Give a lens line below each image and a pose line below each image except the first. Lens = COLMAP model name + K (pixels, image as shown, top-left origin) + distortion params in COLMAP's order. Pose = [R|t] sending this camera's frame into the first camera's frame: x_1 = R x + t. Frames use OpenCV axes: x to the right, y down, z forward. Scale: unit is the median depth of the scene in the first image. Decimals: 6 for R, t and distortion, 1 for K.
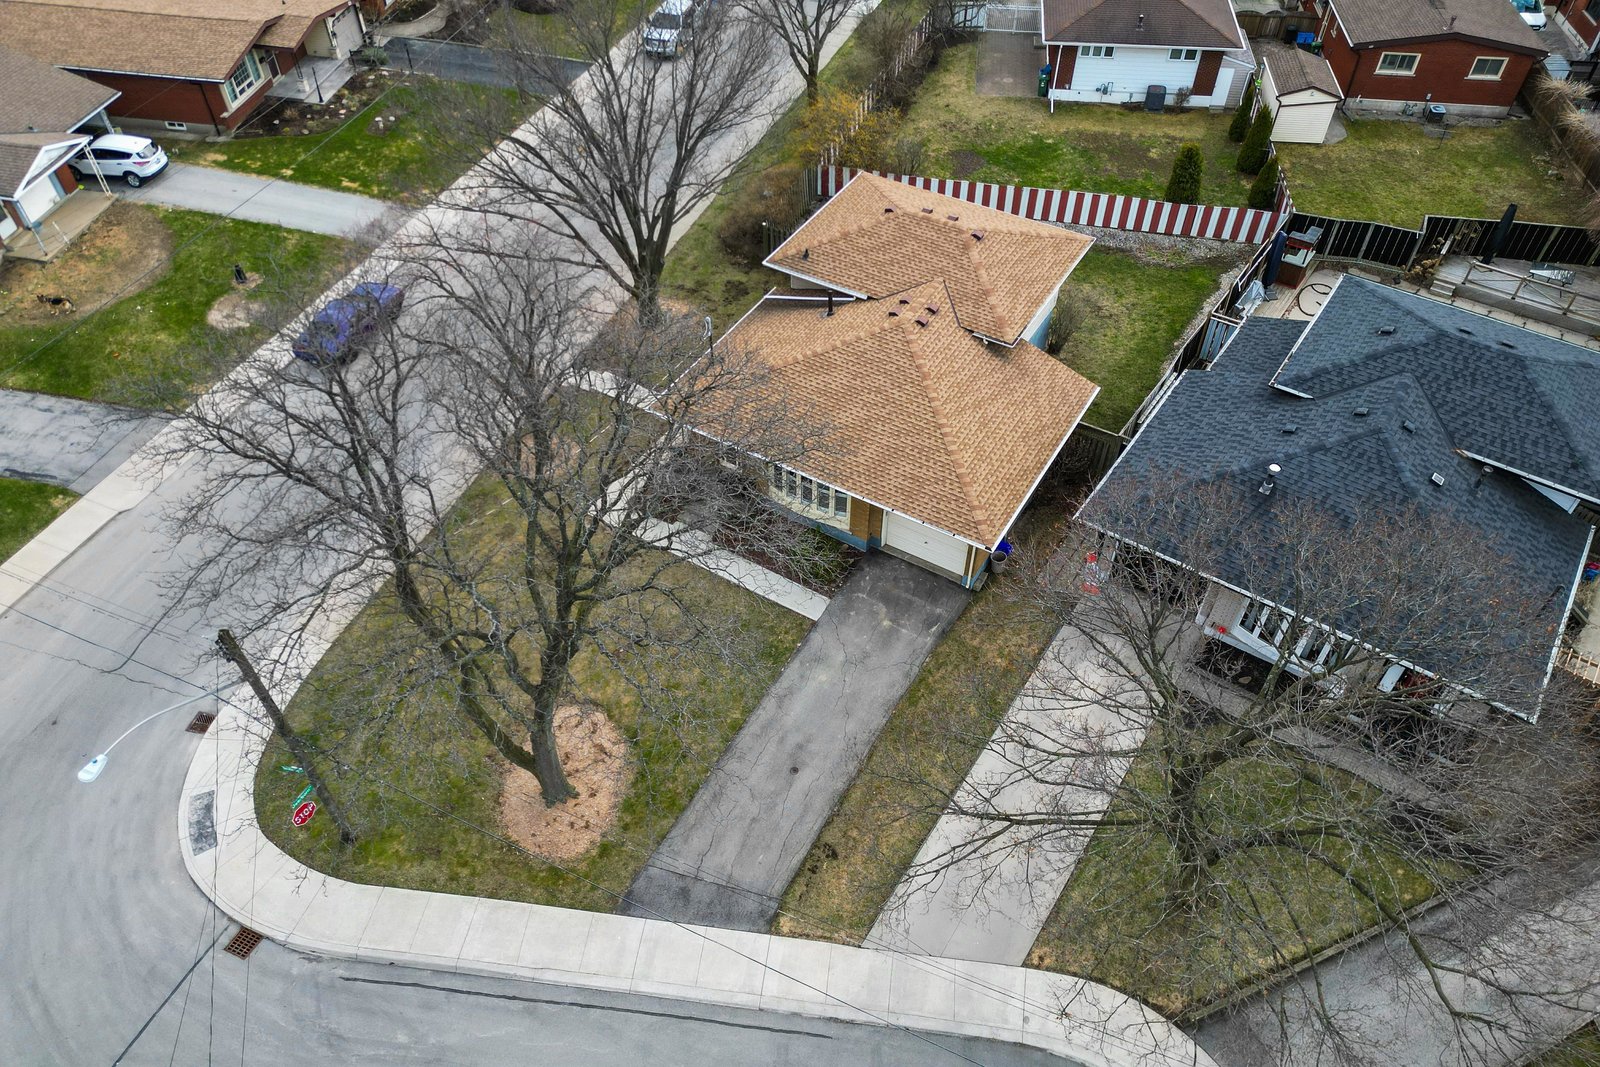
lens RADIAL K [[1097.3, 0, 804.1], [0, 1097.3, 560.8], [0, 0, 1]] dist [0.077718, -0.069313]
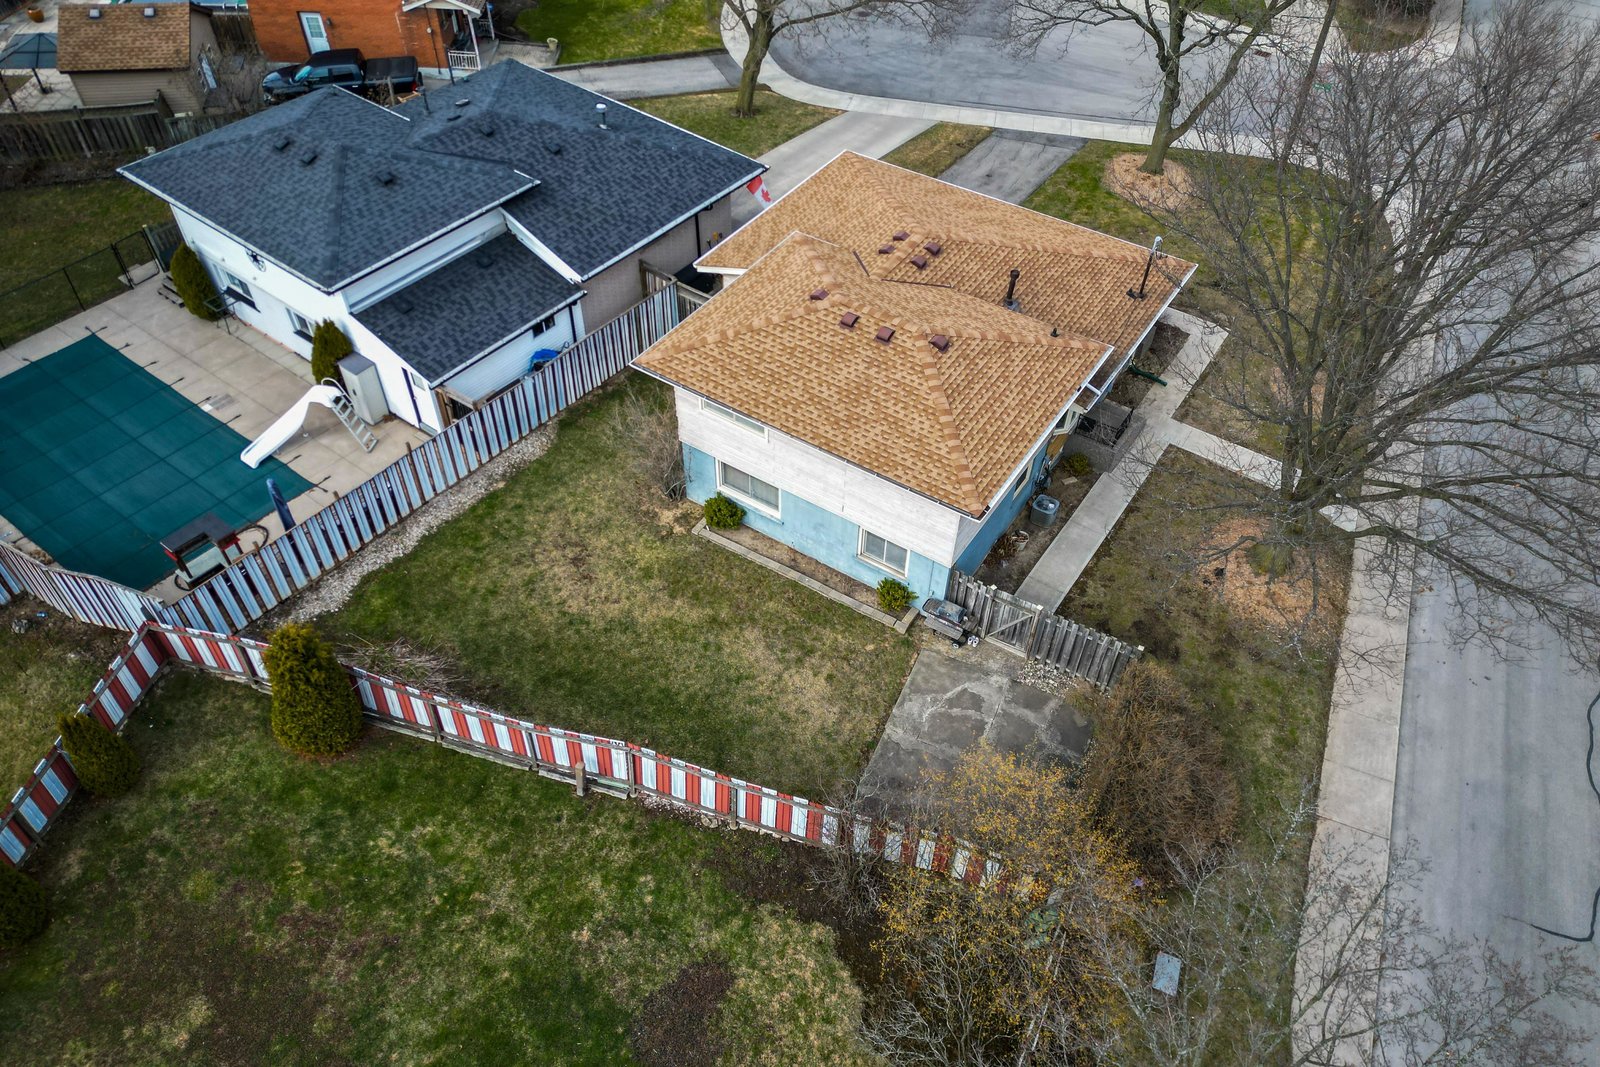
lens RADIAL K [[1120.1, 0, 798.4], [0, 1120.1, 540.1], [0, 0, 1]] dist [0.099842, -0.085868]
pose [[-0.998405, -0.055733, 0.009028, 0.163526], [0.012638, -0.064756, 0.997821, -1.086747], [-0.055027, 0.996344, 0.065357, 1.164076]]
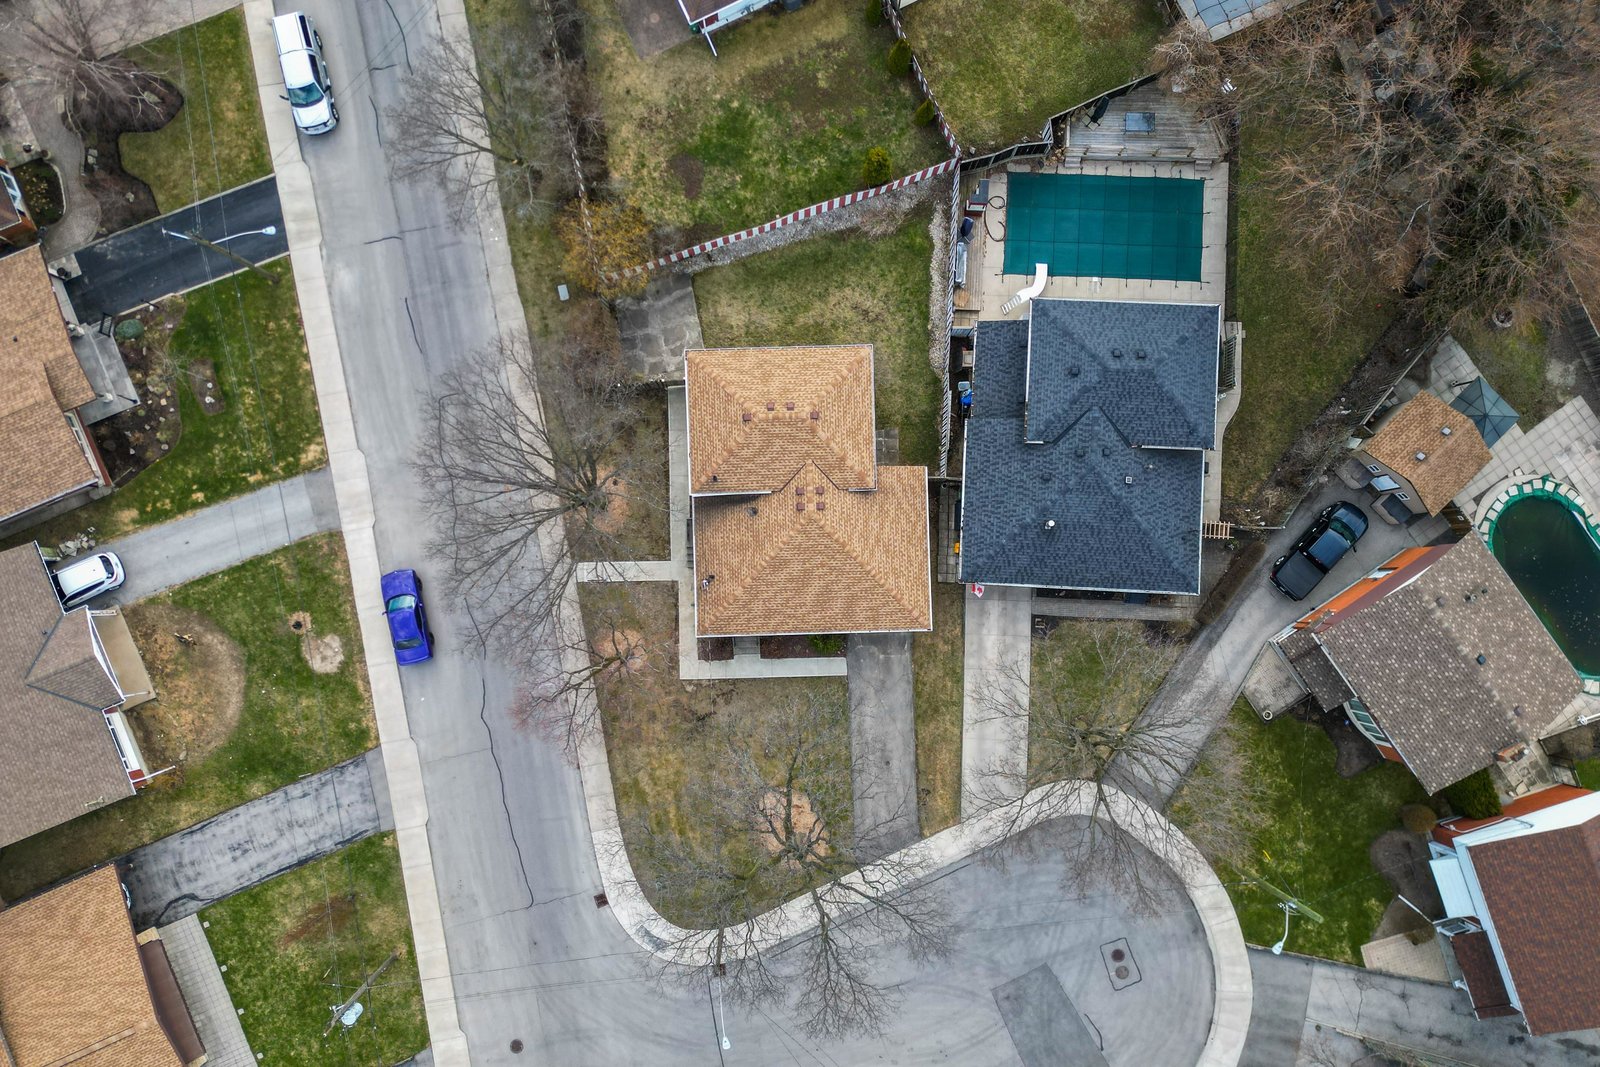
lens RADIAL K [[1120.1, 0, 798.4], [0, 1120.1, 540.1], [0, 0, 1]] dist [0.099842, -0.085868]
pose [[0.846533, -0.532004, 0.018821, 0.025540], [0.393138, 0.648624, 0.651713, -1.215950], [-0.358921, -0.544297, 0.758232, -0.211166]]
